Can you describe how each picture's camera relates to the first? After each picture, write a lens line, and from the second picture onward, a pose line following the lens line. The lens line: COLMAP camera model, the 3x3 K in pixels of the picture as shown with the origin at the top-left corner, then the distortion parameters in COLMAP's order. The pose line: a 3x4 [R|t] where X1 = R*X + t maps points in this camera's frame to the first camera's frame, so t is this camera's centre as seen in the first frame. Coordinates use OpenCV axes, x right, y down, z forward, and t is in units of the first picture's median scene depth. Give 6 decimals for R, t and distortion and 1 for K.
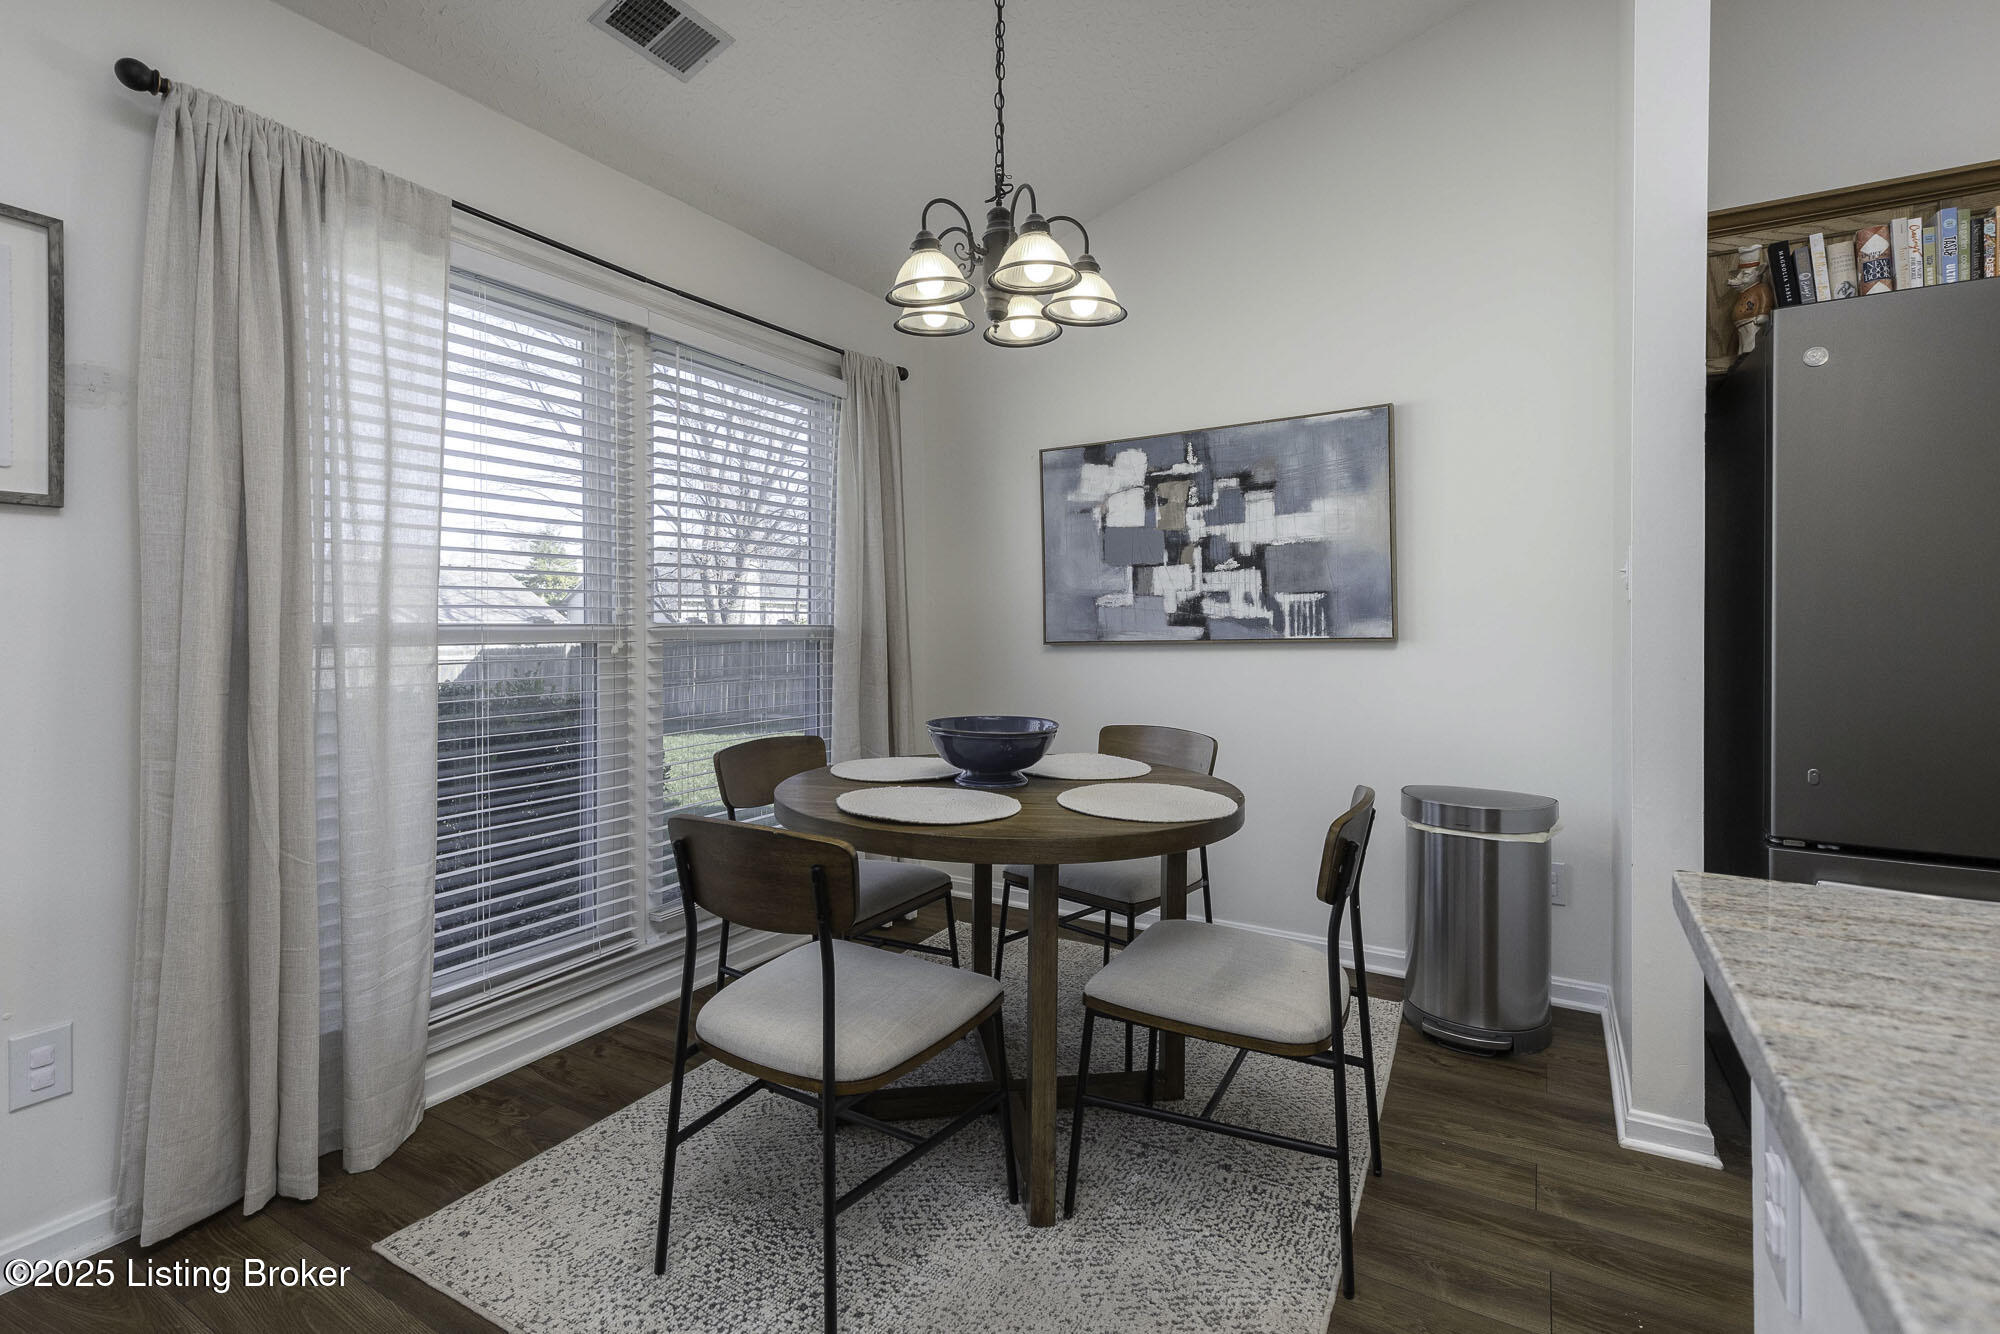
lens RADIAL K [[932.1, 0, 988.7], [0, 932.1, 622.1], [0, 0, 1]] dist [0.006888, -0.000169]
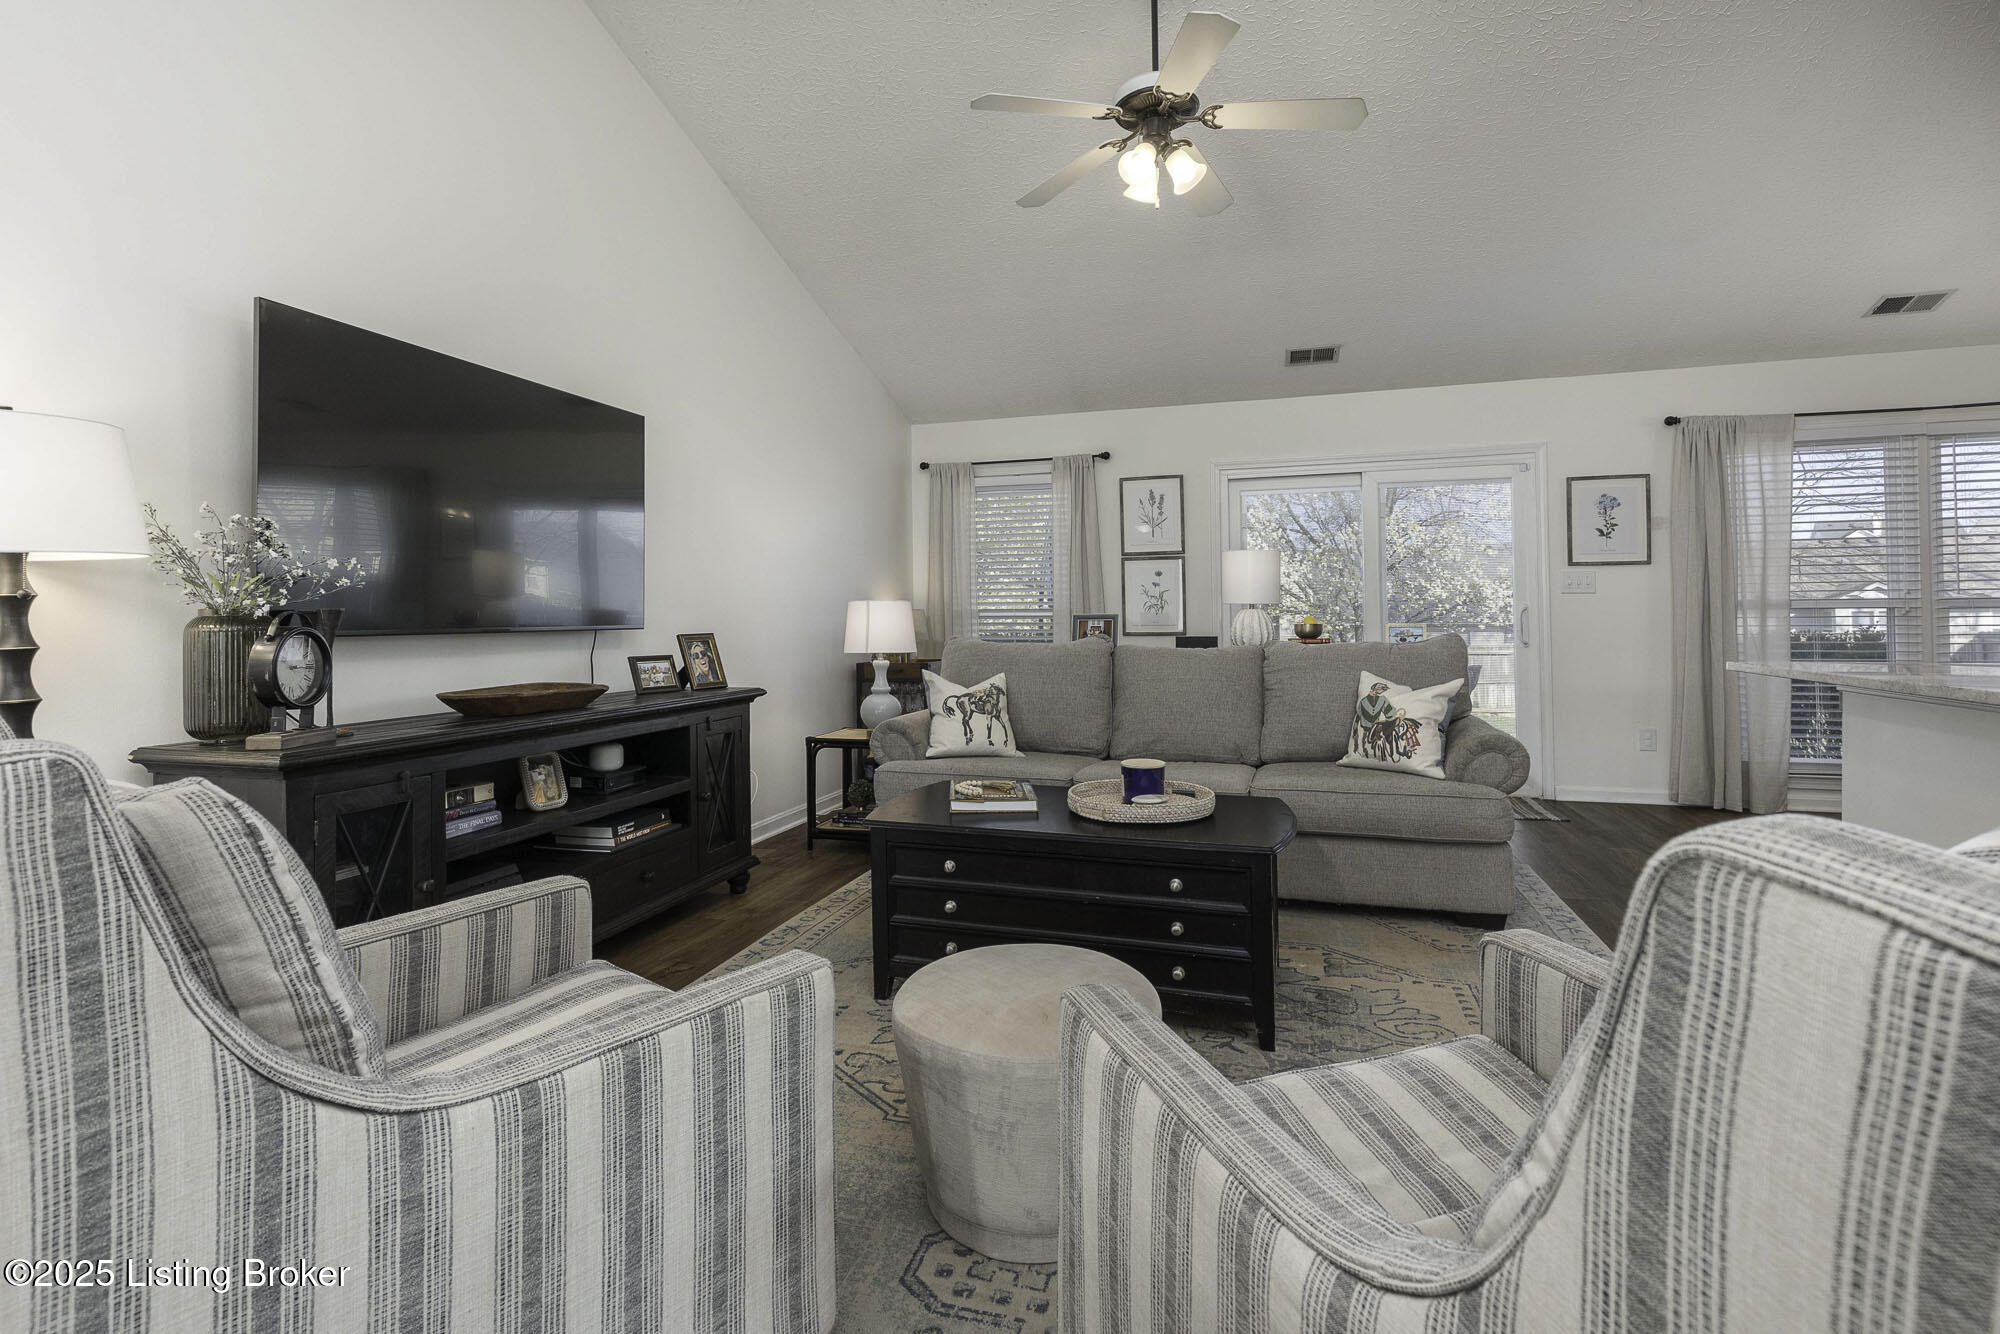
lens RADIAL K [[941.2, 0, 988.6], [0, 941.2, 606.0], [0, 0, 1]] dist [0.003514, 0.000451]
pose [[0.232844, -0.012727, -0.972431, 0.810336], [0.009938, 0.999893, -0.010707, 0.017272], [0.972463, -0.007171, 0.232946, -0.980142]]
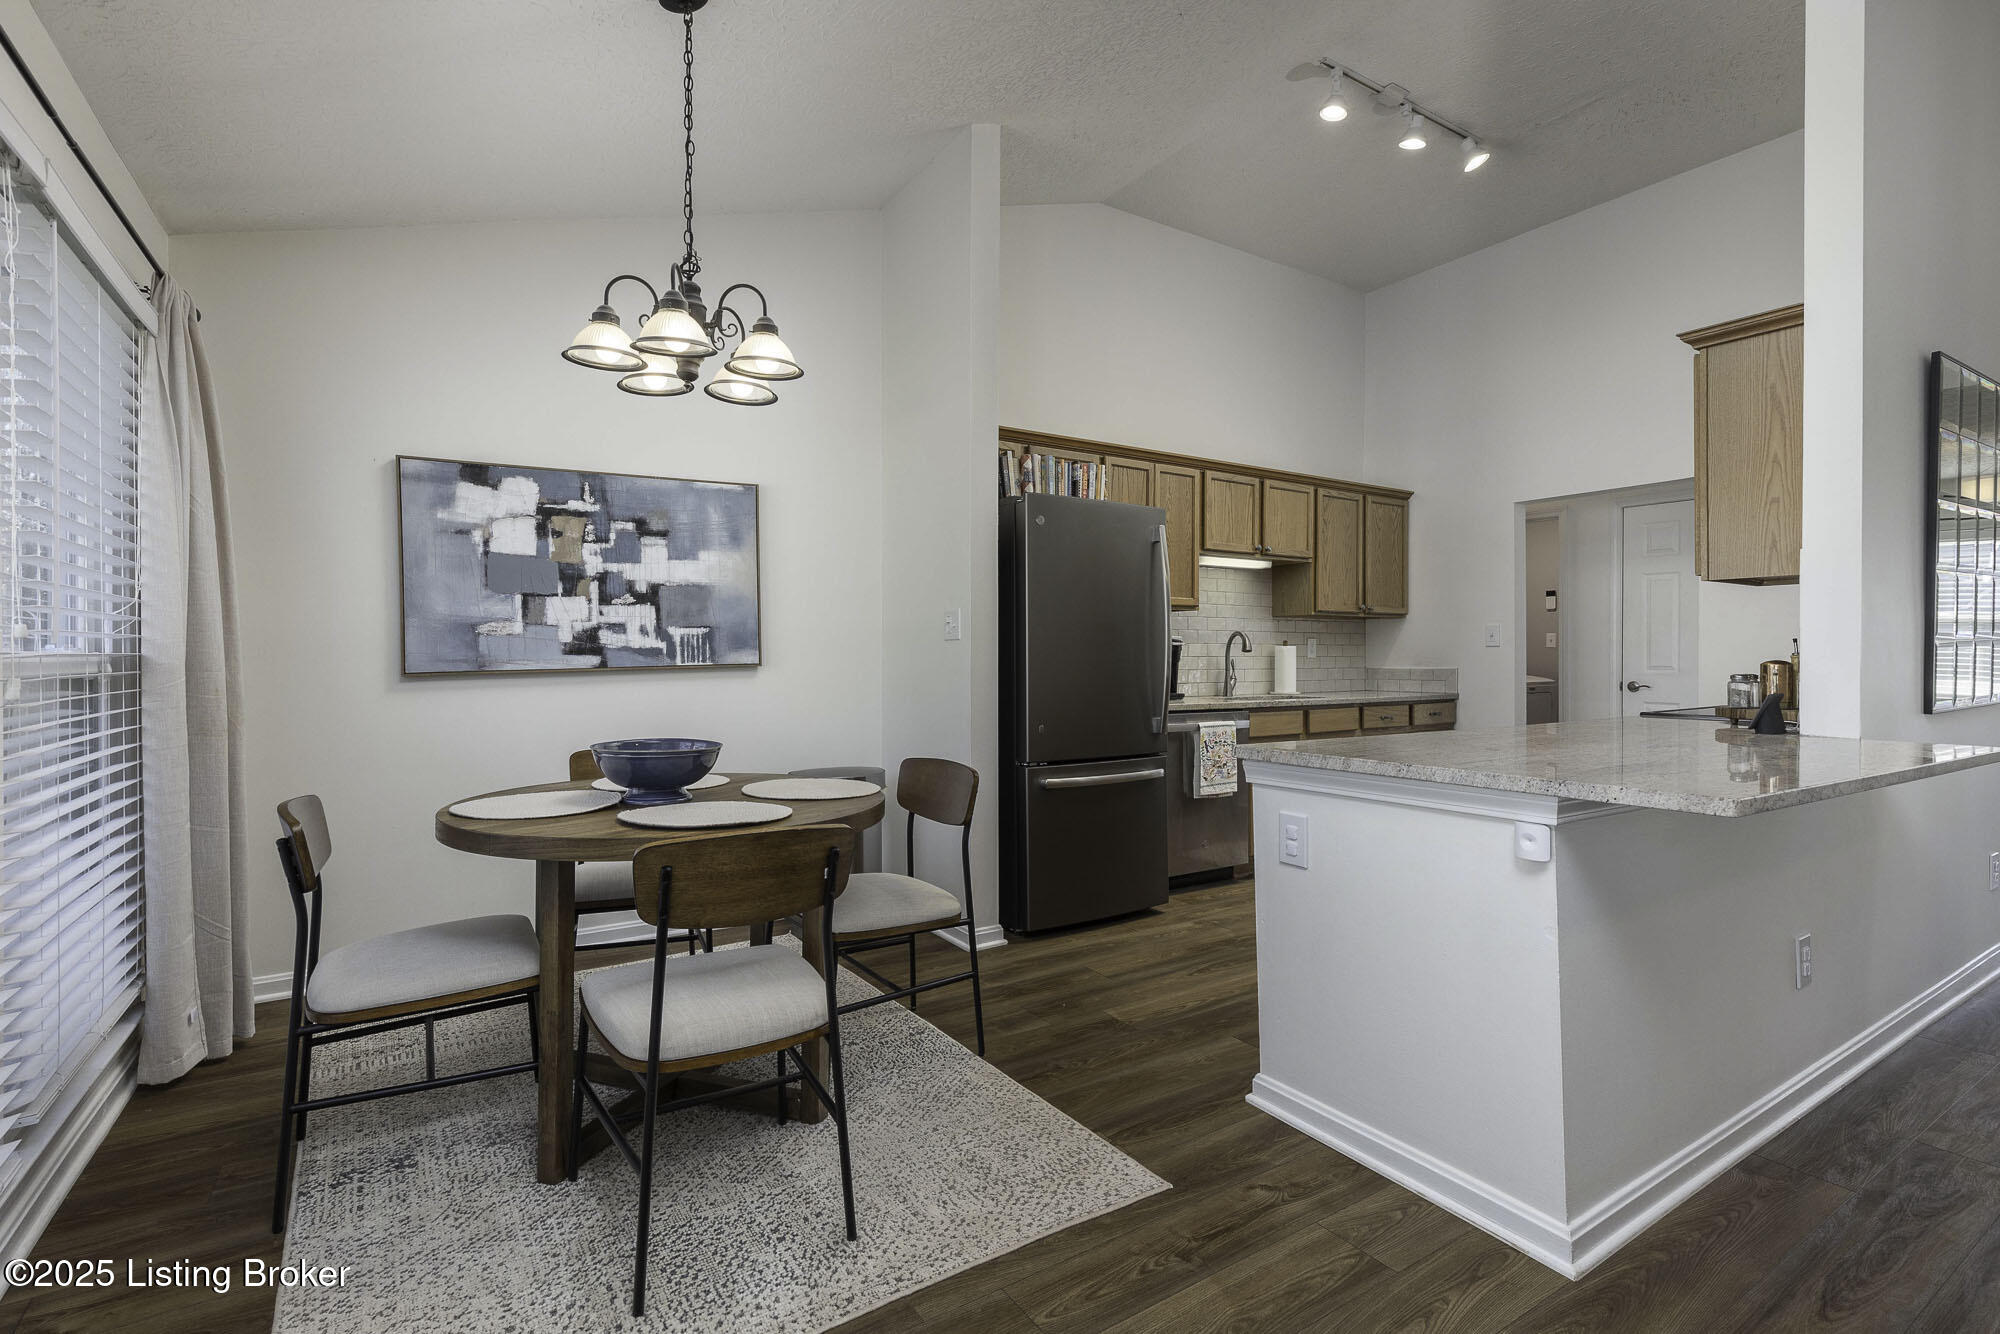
lens RADIAL K [[910.5, 0, 998.5], [0, 910.5, 661.0], [0, 0, 1]] dist [0.002379, -0.000321]
pose [[0.450769, -0.008280, 0.892602, -0.513019], [-0.005101, 0.999917, 0.011851, -0.003458], [-0.892626, -0.009895, 0.450689, 0.113225]]
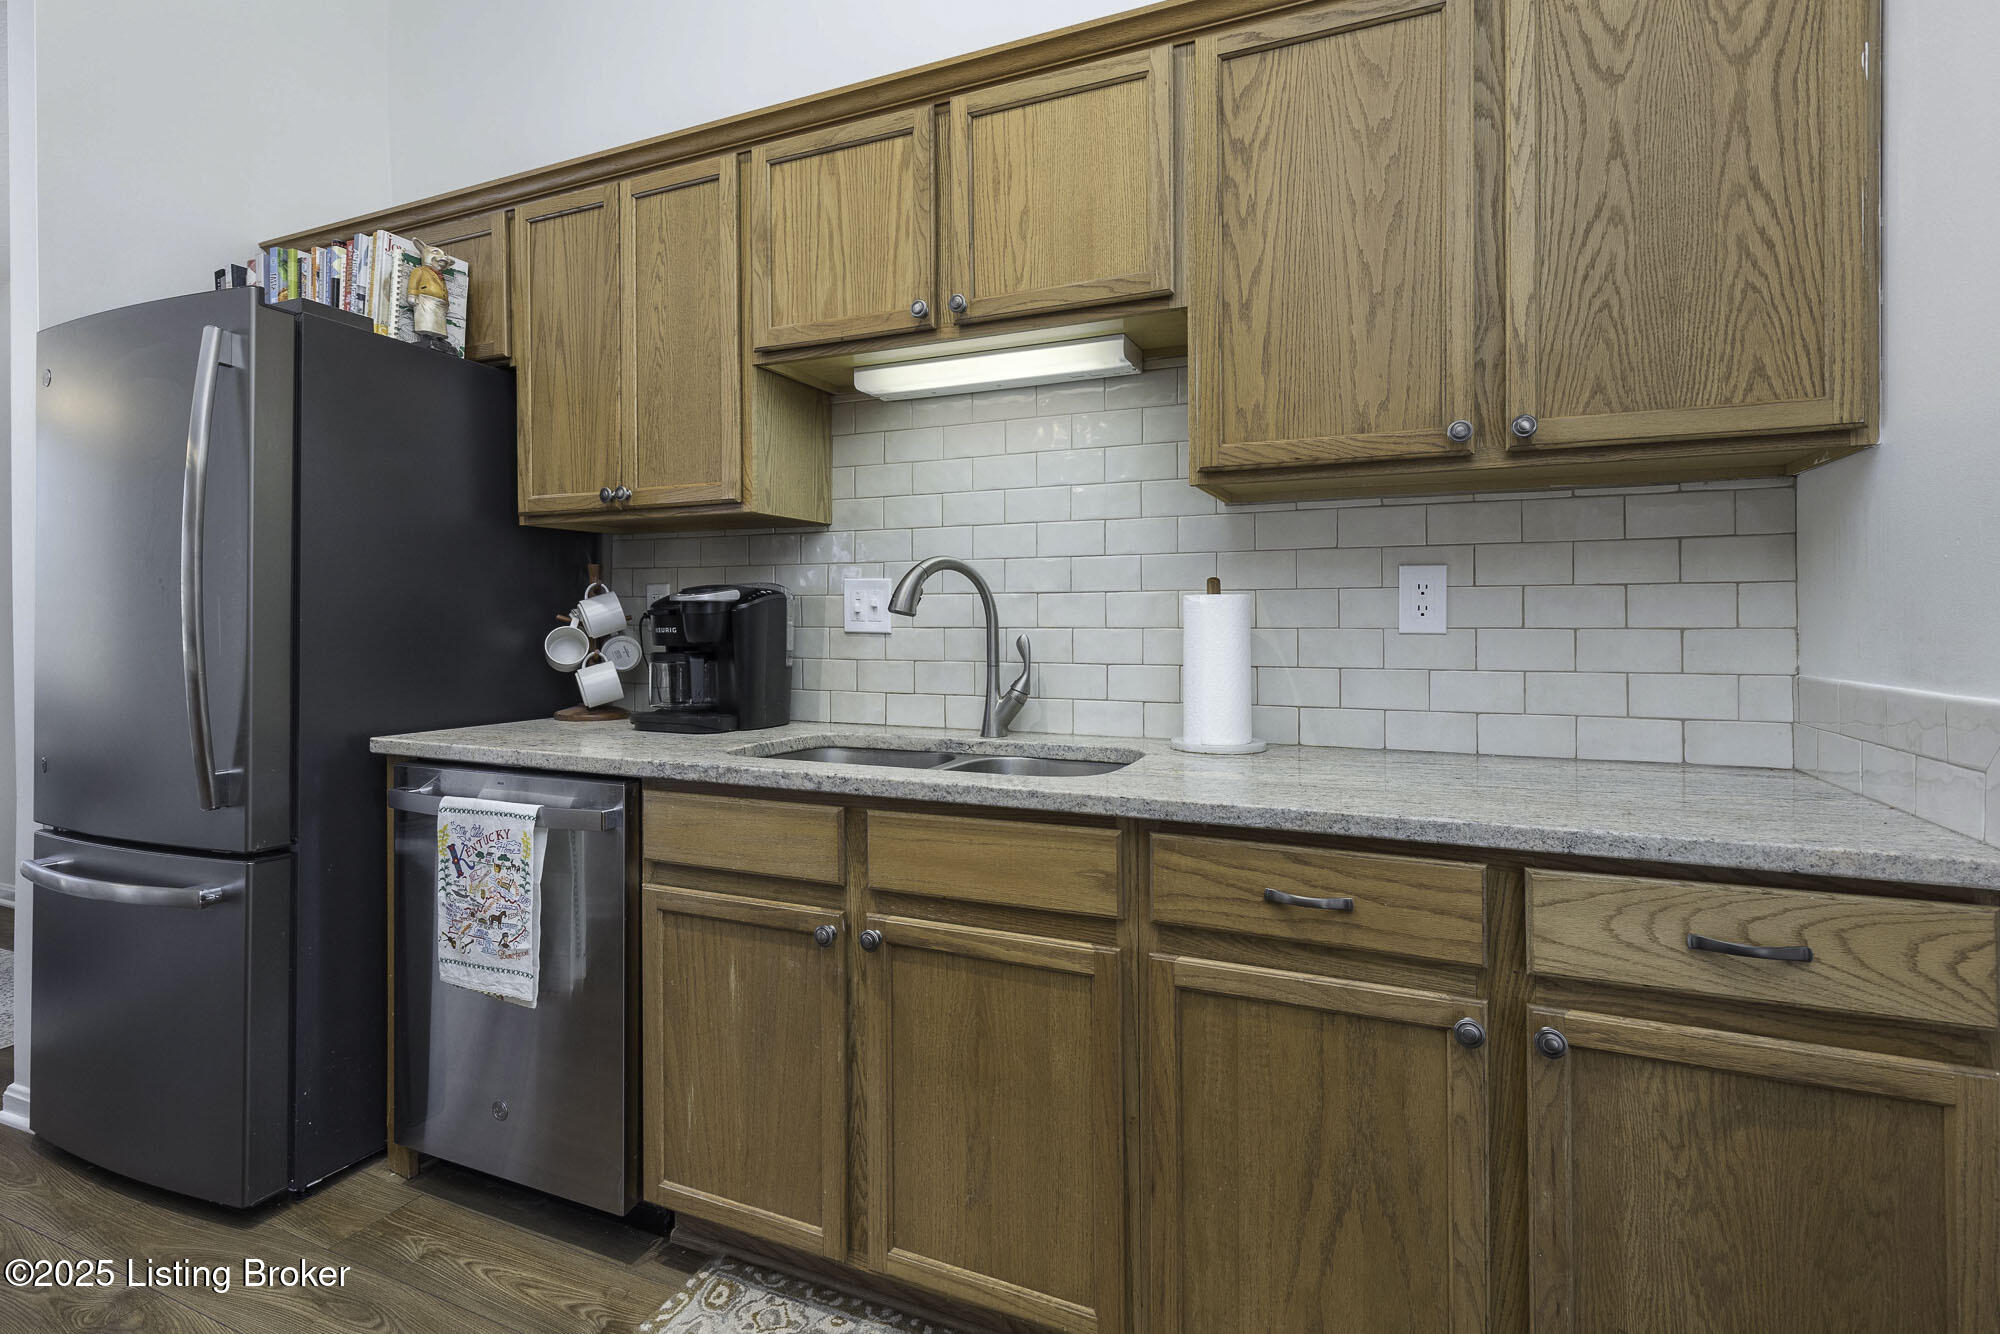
lens RADIAL K [[951.3, 0, 1001.6], [0, 951.3, 623.6], [0, 0, 1]] dist [0.000085, -0.000658]
pose [[0.991657, -0.003702, 0.128852, 1.050757], [0.002978, 0.999979, 0.005814, -0.000908], [-0.128871, -0.005382, 0.991647, -0.136230]]
